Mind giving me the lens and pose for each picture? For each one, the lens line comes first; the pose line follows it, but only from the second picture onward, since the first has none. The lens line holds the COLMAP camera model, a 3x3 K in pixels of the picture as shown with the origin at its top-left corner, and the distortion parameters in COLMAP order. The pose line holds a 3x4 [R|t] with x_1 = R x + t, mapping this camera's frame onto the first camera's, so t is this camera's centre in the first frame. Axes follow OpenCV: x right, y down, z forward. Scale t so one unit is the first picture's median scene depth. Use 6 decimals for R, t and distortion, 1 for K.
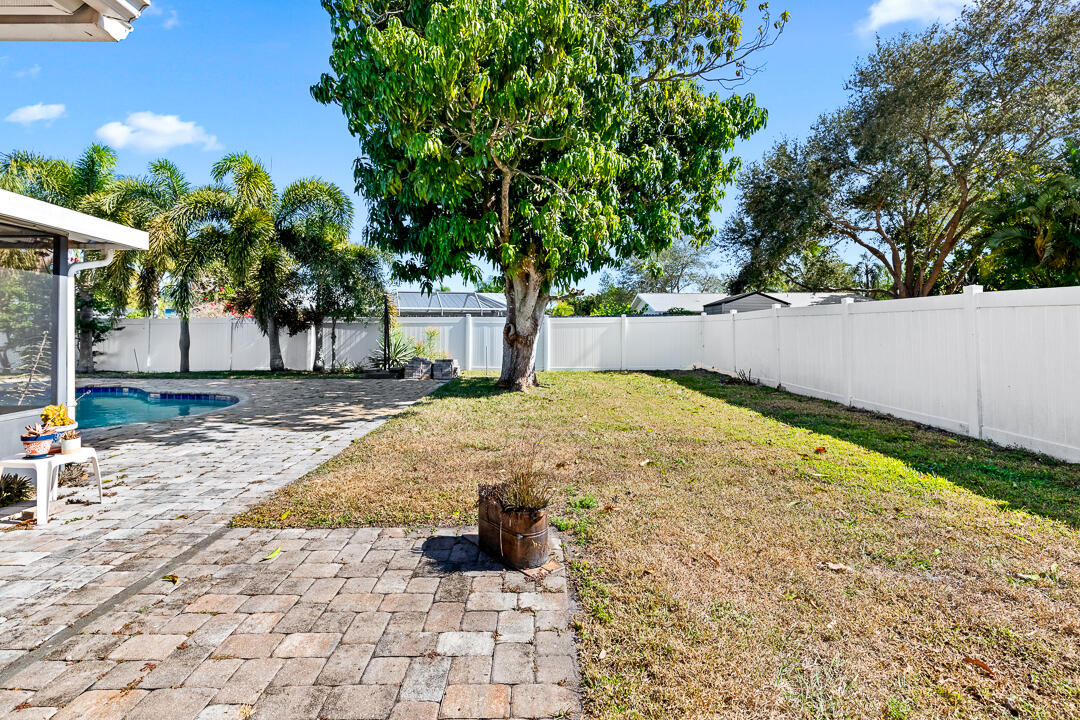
lens RADIAL K [[508.5, 0, 539.5], [0, 508.5, 320.9], [0, 0, 1]] dist [0.001054, -0.000048]
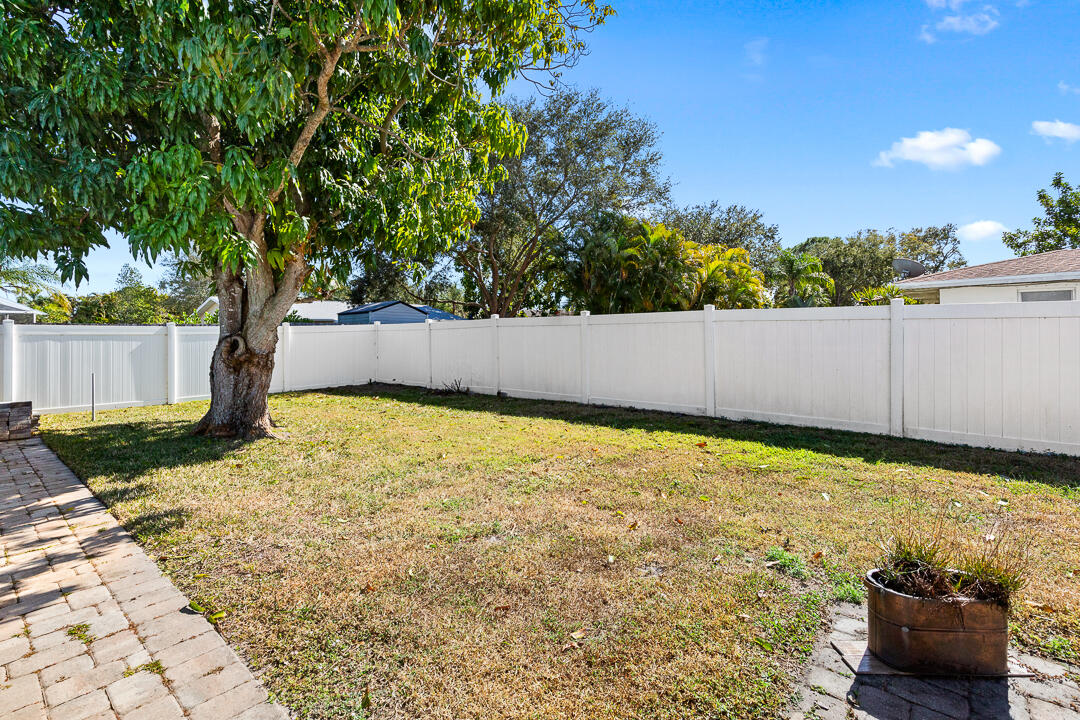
lens RADIAL K [[508.5, 0, 539.5], [0, 508.5, 320.9], [0, 0, 1]] dist [0.001054, -0.000048]
pose [[0.661799, 0.010225, 0.749612, -0.289057], [0.002249, 0.999875, -0.015624, -0.002872], [-0.749678, 0.012025, 0.661694, 0.281541]]
